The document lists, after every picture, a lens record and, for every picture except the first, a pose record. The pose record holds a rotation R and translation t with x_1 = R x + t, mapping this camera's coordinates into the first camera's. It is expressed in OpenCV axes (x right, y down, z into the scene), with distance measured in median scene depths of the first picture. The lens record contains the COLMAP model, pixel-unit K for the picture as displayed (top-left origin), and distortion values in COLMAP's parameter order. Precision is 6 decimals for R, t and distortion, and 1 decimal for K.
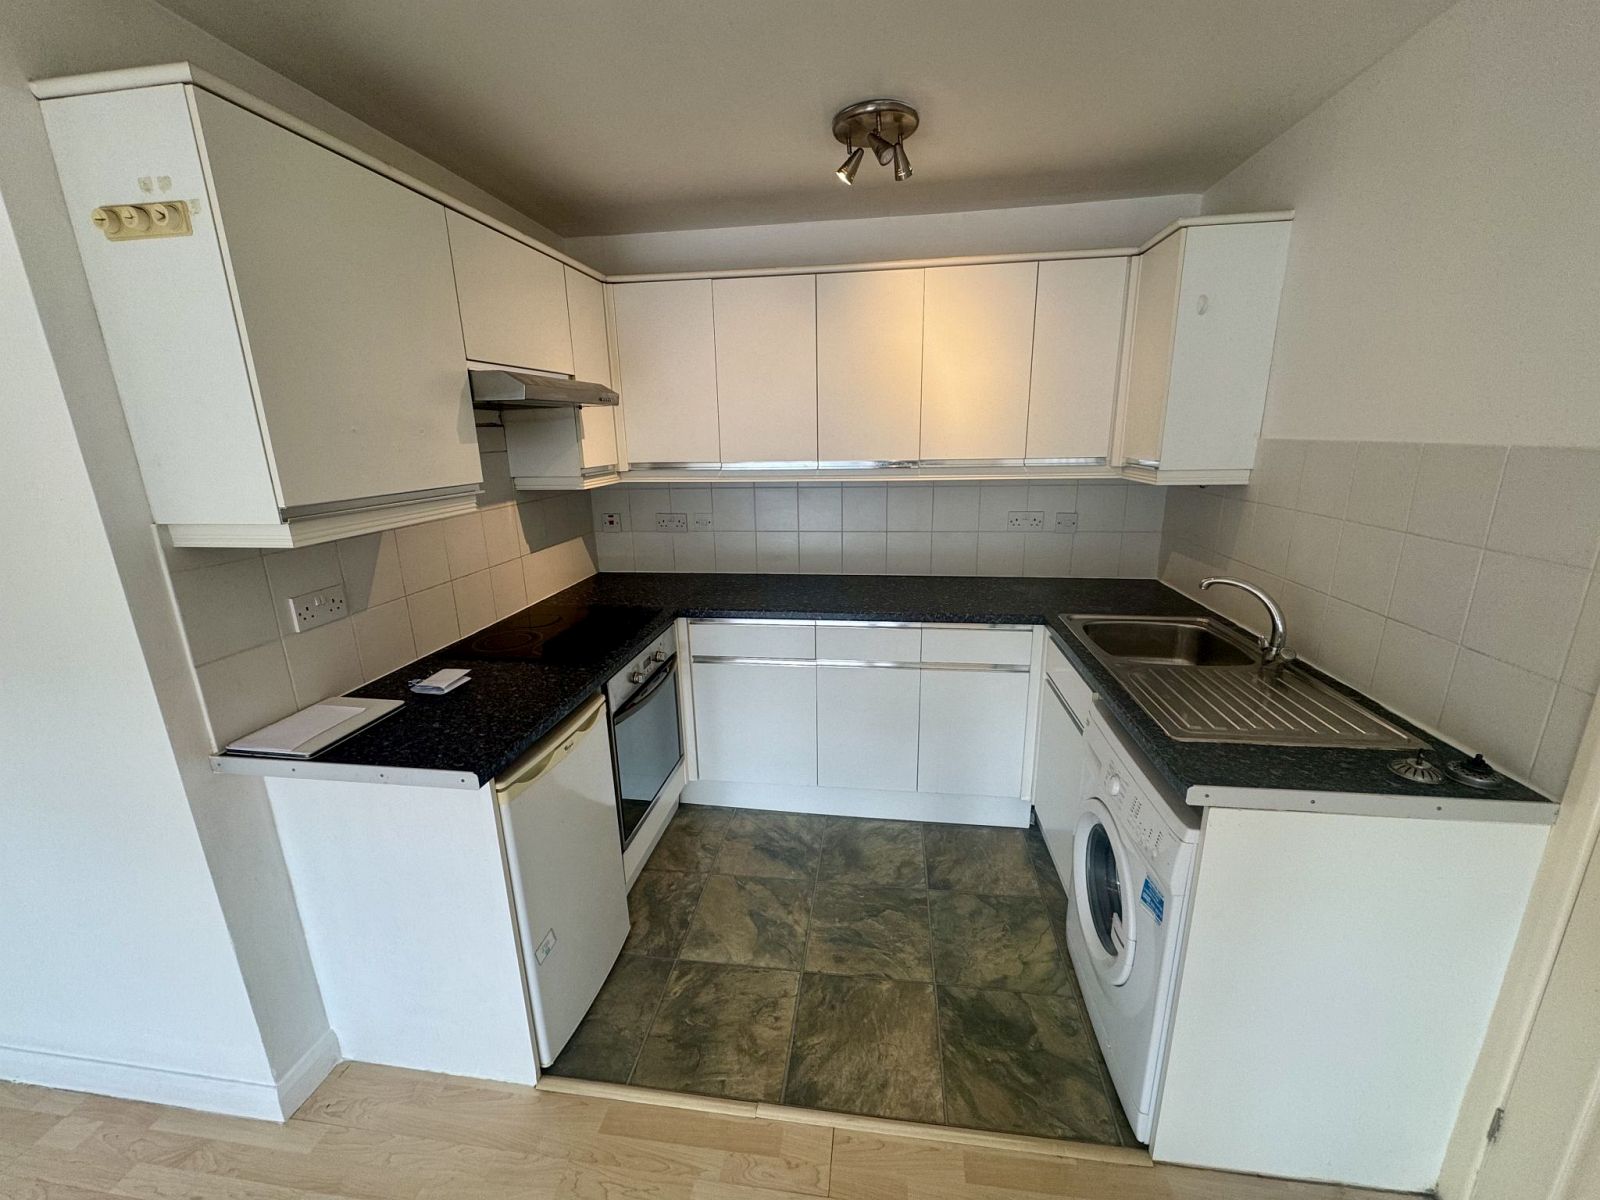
lens RADIAL K [[639.0, 0, 802.3], [0, 639.0, 599.5], [0, 0, 1]] dist [-0.003437, -0.000280]
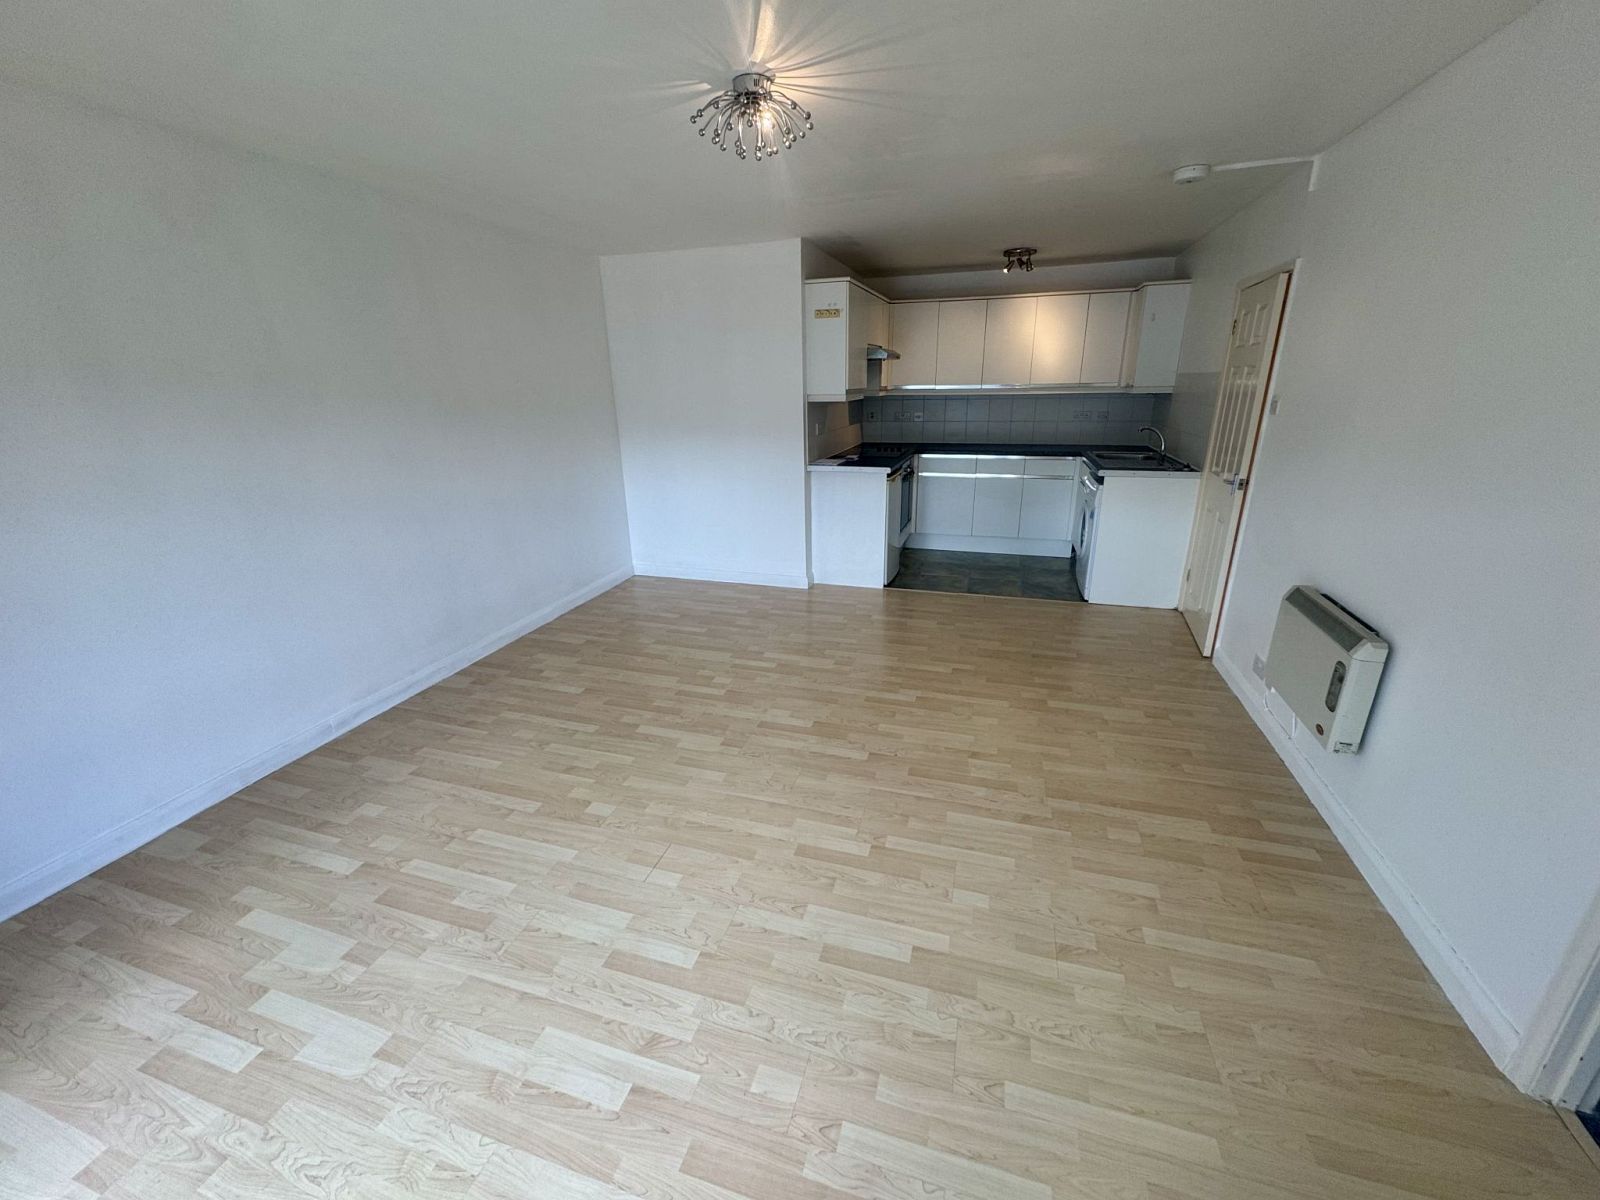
lens RADIAL K [[639.0, 0, 800.8], [0, 639.0, 602.1], [0, 0, 1]] dist [-0.003437, -0.000280]
pose [[0.986113, 0.054342, -0.156931, -0.266249], [-0.041756, 0.995723, 0.082417, 0.488968], [0.160739, -0.074720, 0.984165, -1.725202]]
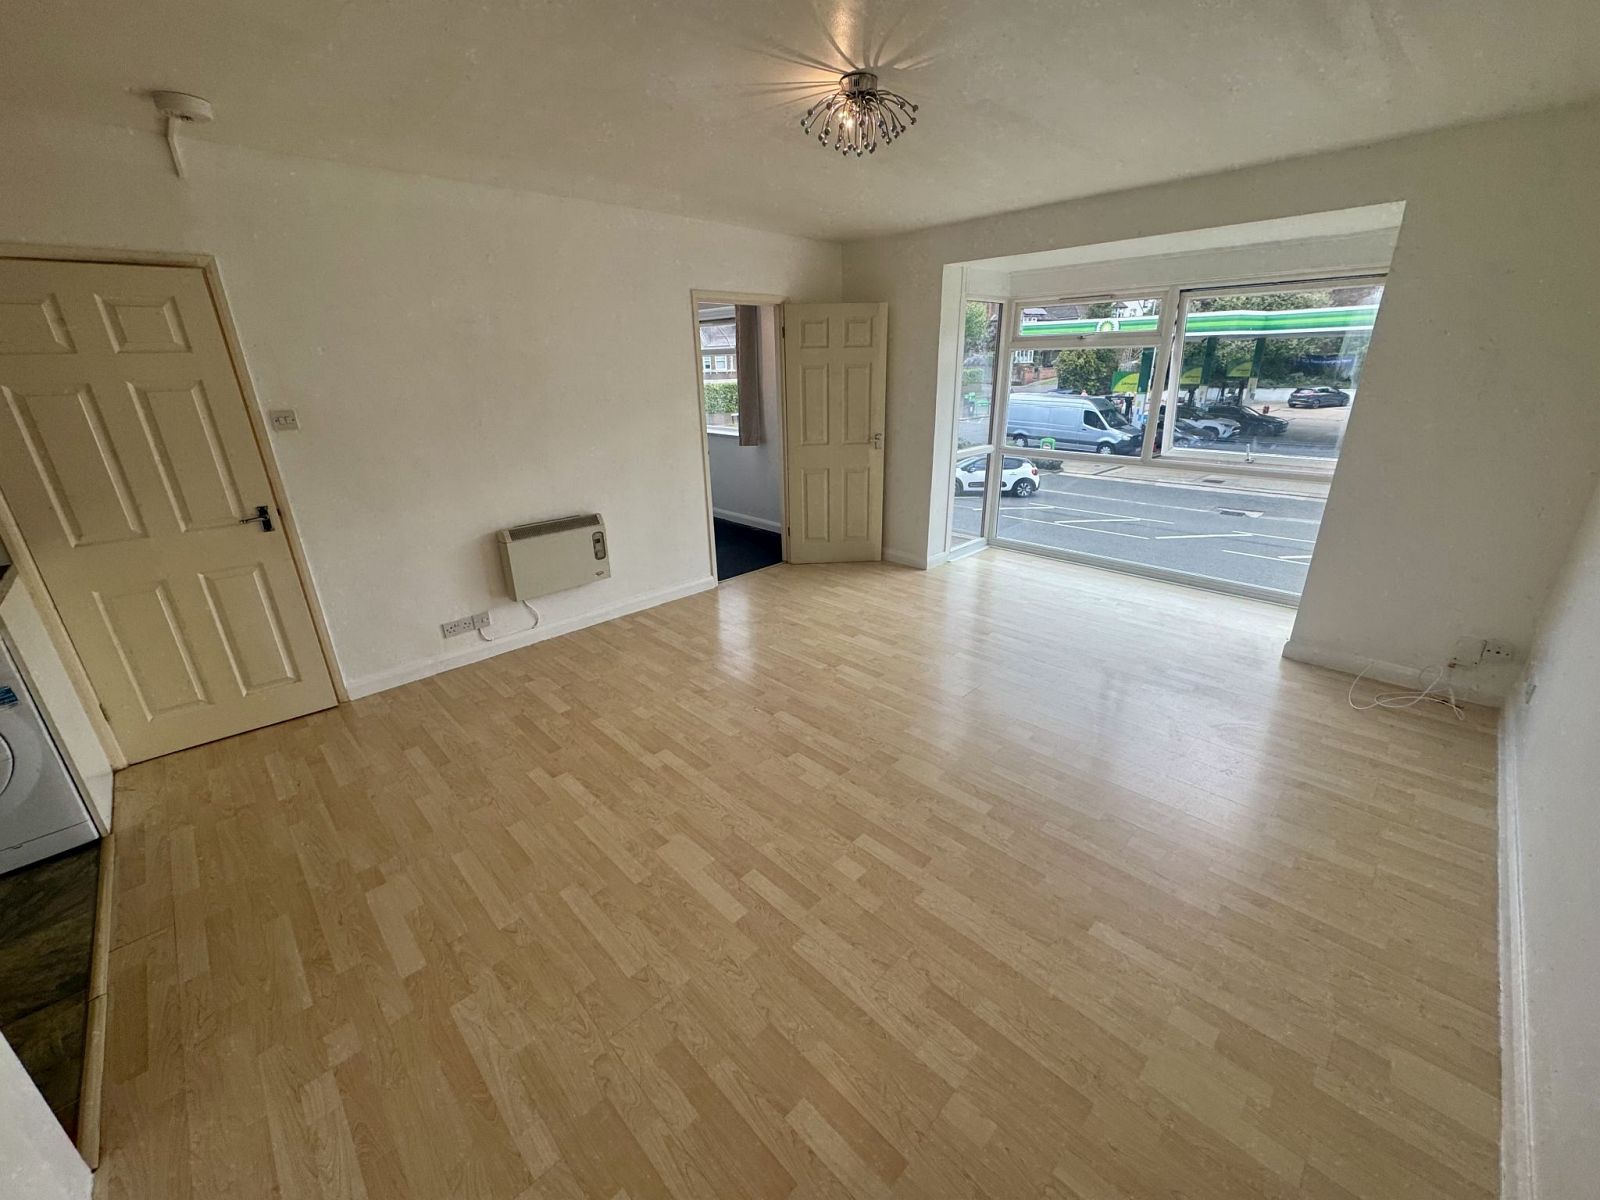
lens RADIAL K [[639.0, 0, 804.6], [0, 639.0, 597.6], [0, 0, 1]] dist [-0.003437, -0.000280]
pose [[-0.792435, -0.177456, 0.583572, -1.251018], [0.192885, 0.834743, 0.515752, -0.096836], [-0.578656, 0.521262, -0.627251, 0.487667]]
